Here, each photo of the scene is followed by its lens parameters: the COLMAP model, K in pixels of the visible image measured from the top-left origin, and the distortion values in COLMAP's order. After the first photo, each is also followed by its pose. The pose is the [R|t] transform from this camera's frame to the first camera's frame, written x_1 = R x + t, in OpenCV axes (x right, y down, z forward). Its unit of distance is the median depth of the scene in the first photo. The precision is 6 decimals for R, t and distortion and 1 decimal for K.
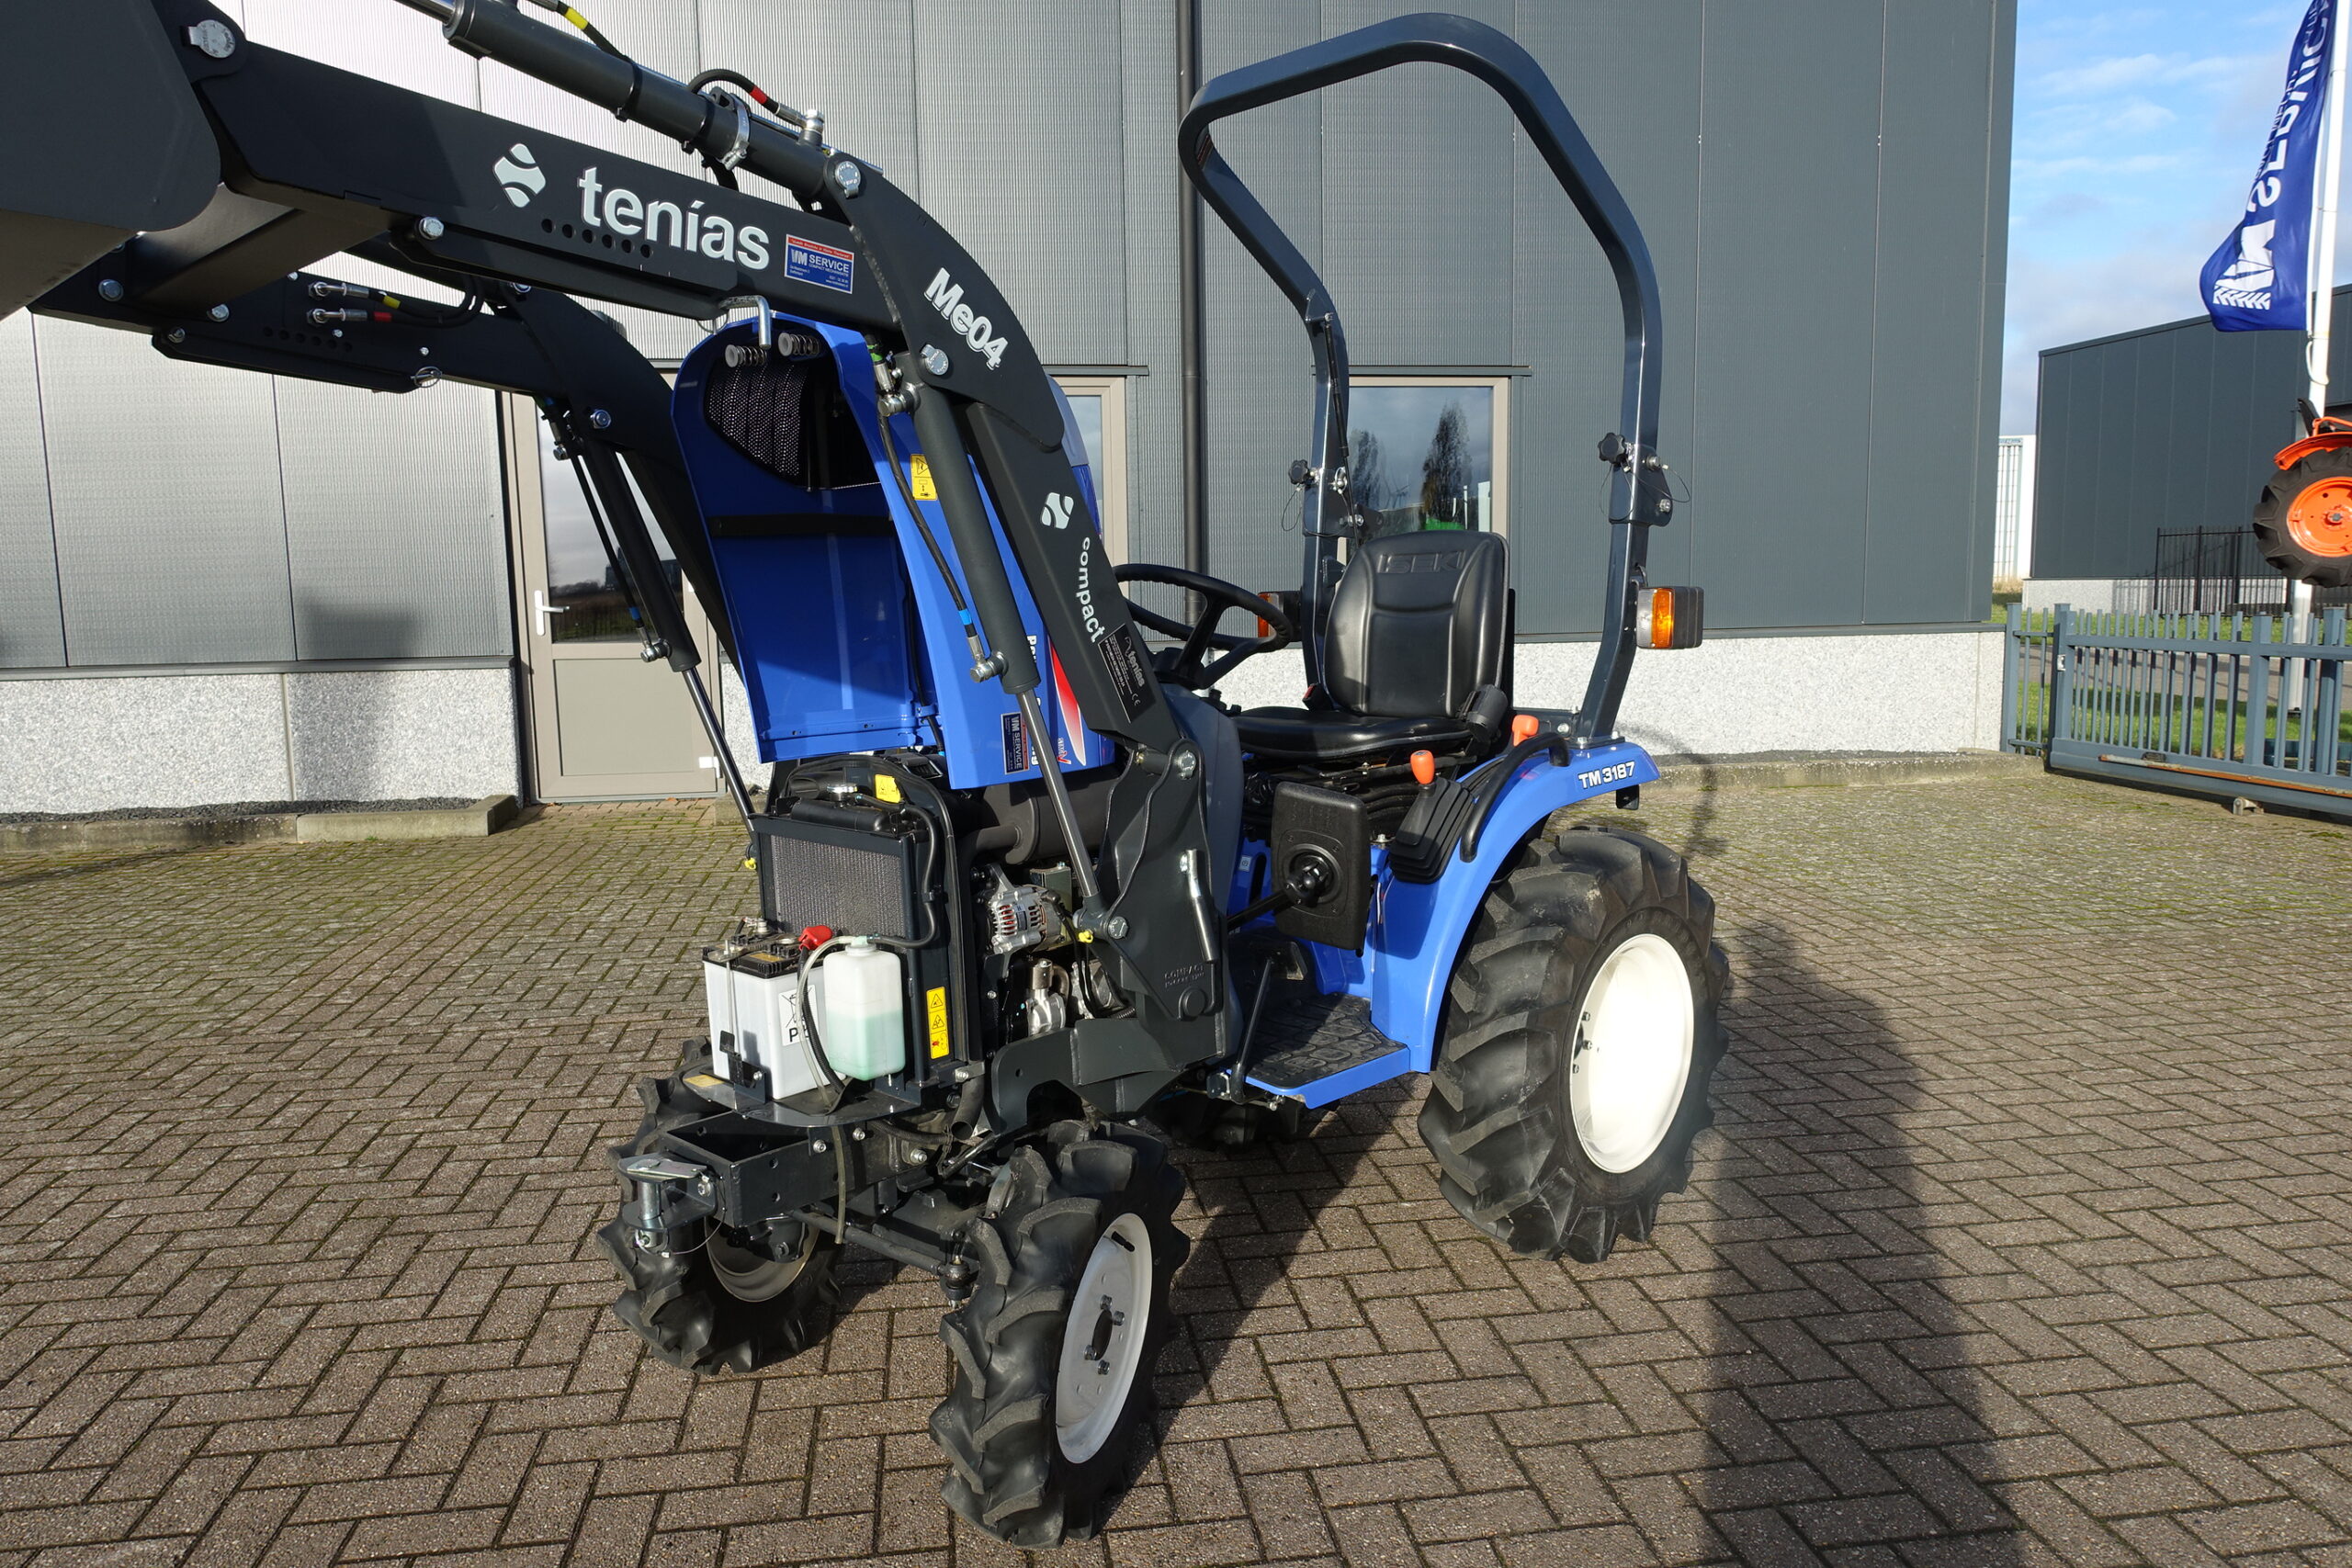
lens RADIAL K [[1622.1, 0, 1180.9], [0, 1622.1, 786.5], [0, 0, 1]] dist [0.003790, -0.002171]
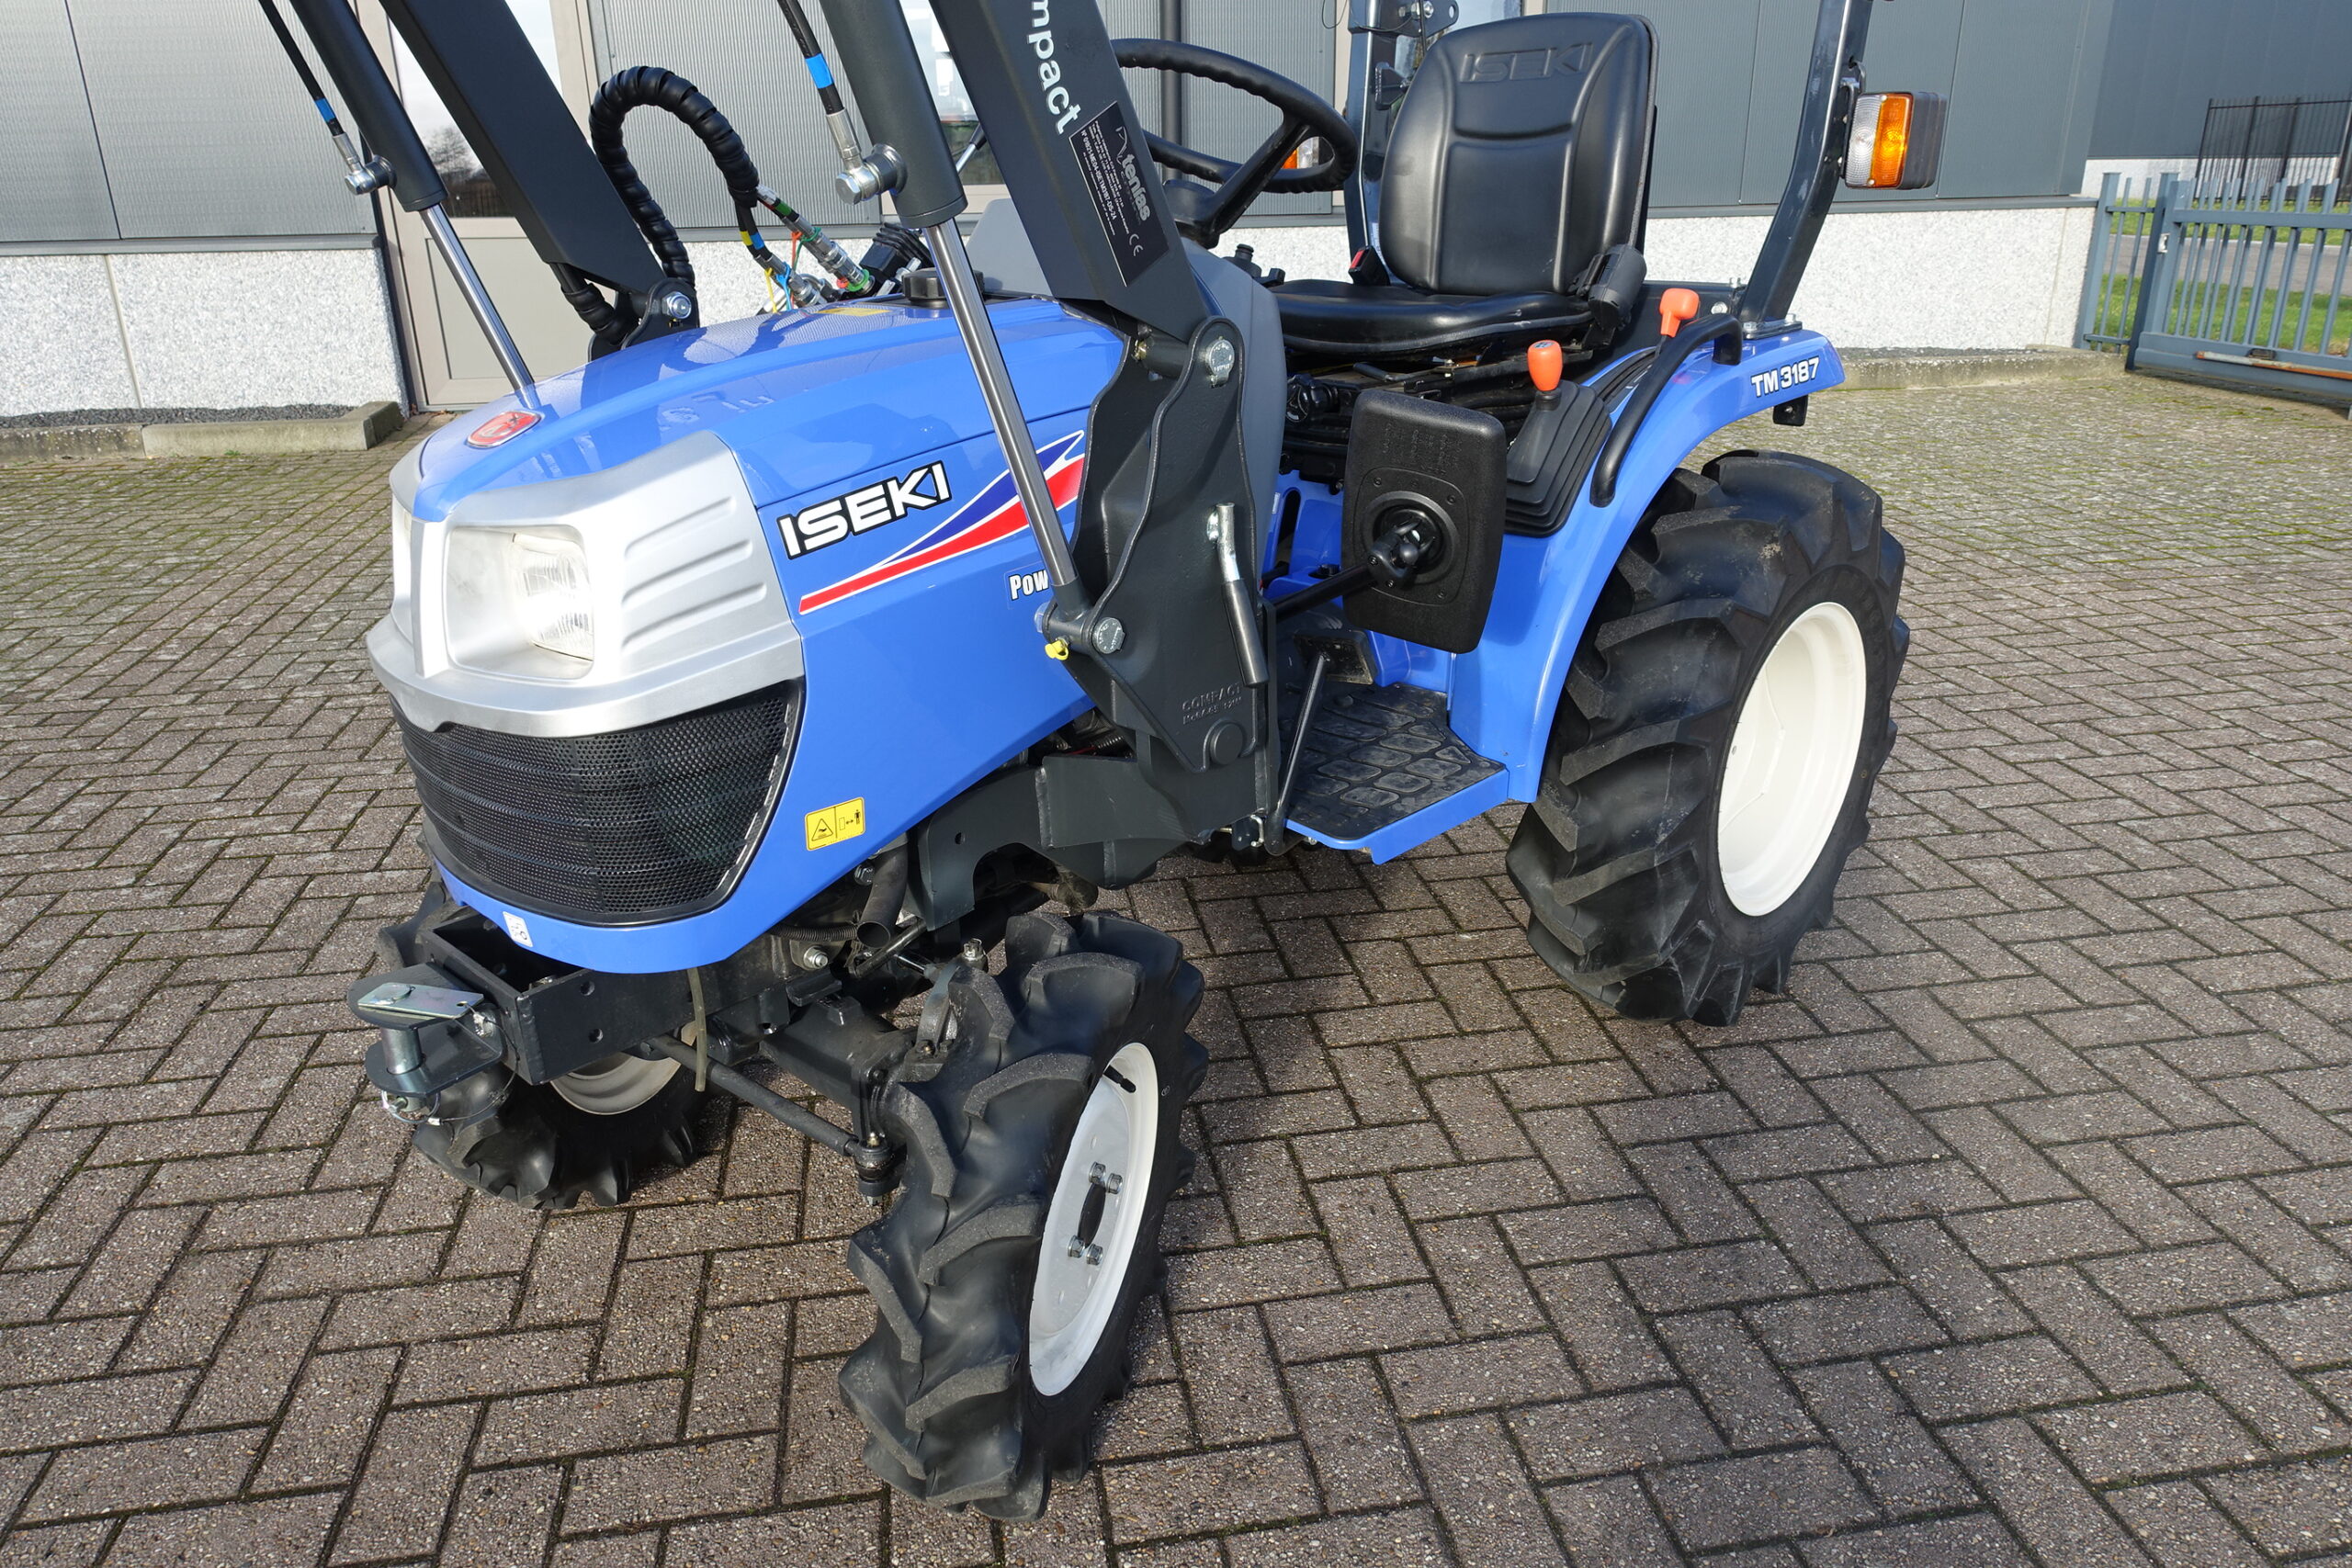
lens RADIAL K [[1617.3, 0, 1178.5], [0, 1617.3, 784.9], [0, 0, 1]] dist [0.004834, -0.001655]
pose [[0.999835, -0.005660, 0.017250, -0.016703], [0.001399, 0.971357, 0.237622, -0.002273], [-0.018101, -0.237558, 0.971205, 0.278615]]
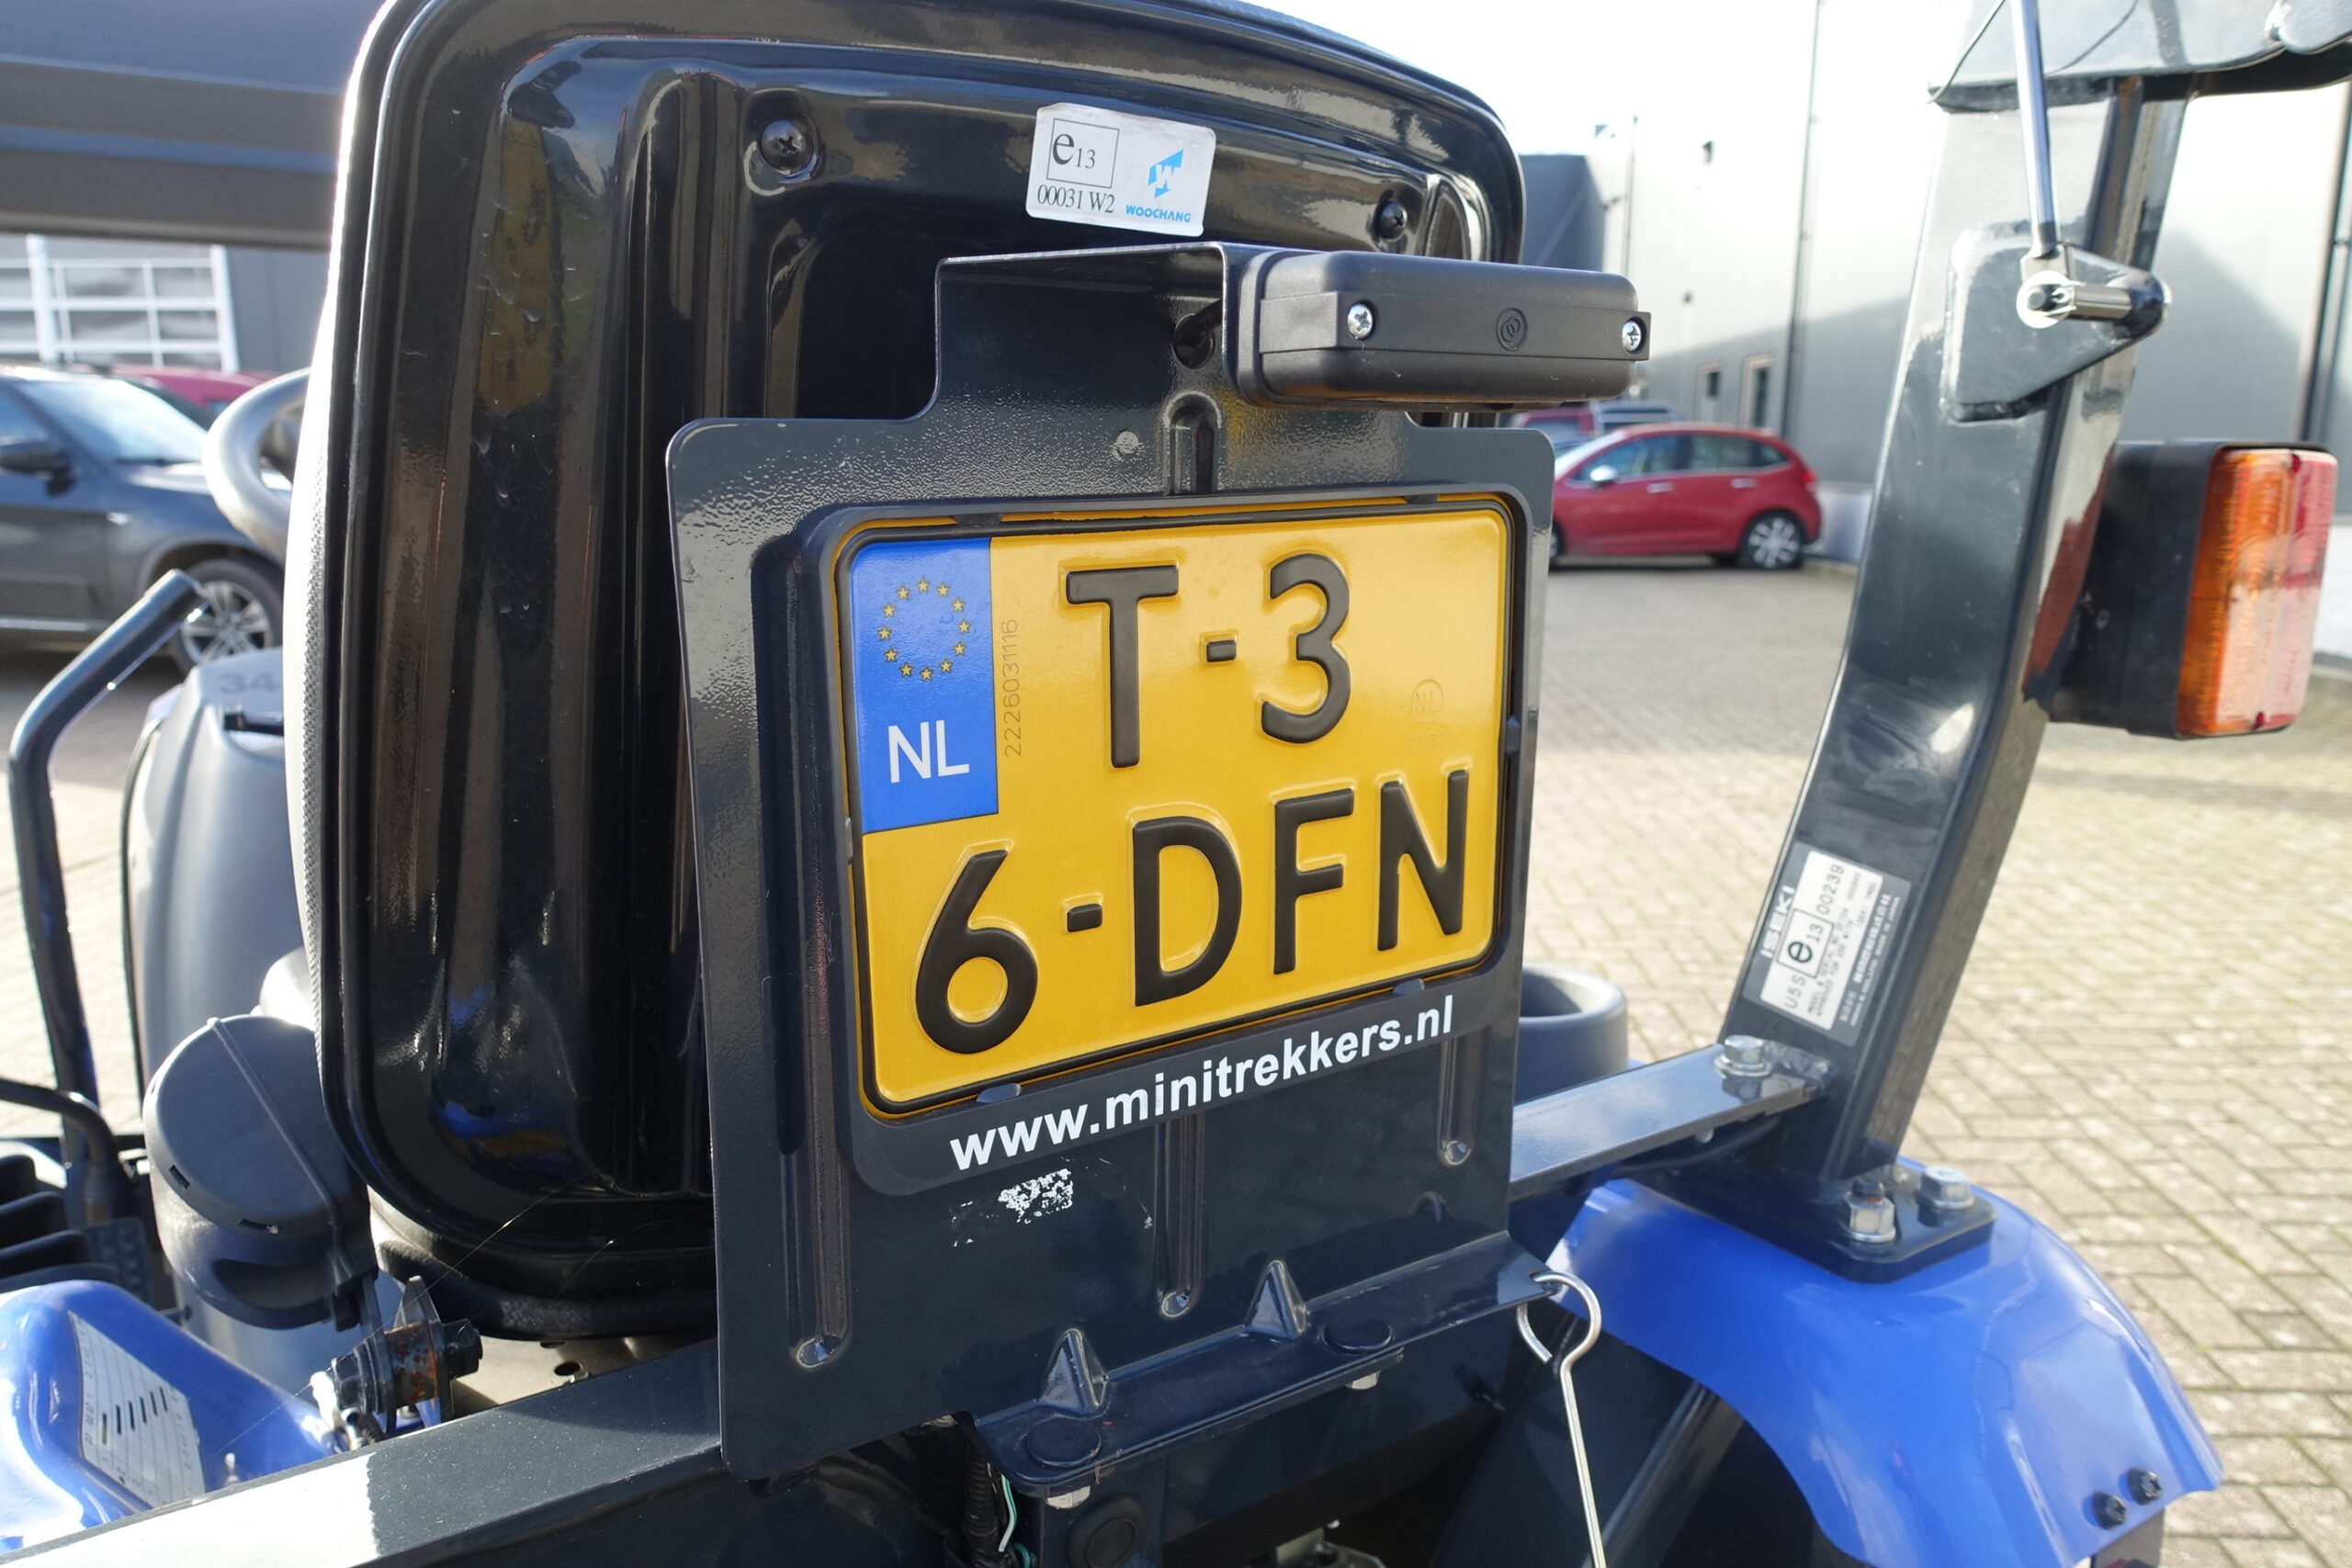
lens RADIAL K [[1616.2, 0, 1180.8], [0, 1616.2, 789.6], [0, 0, 1]] dist [-0.003124, -0.005985]
pose [[-0.202442, 0.214940, -0.955415, 0.332891], [-0.123254, 0.962266, 0.242597, -0.139051], [0.971507, 0.166870, -0.168311, 1.159483]]
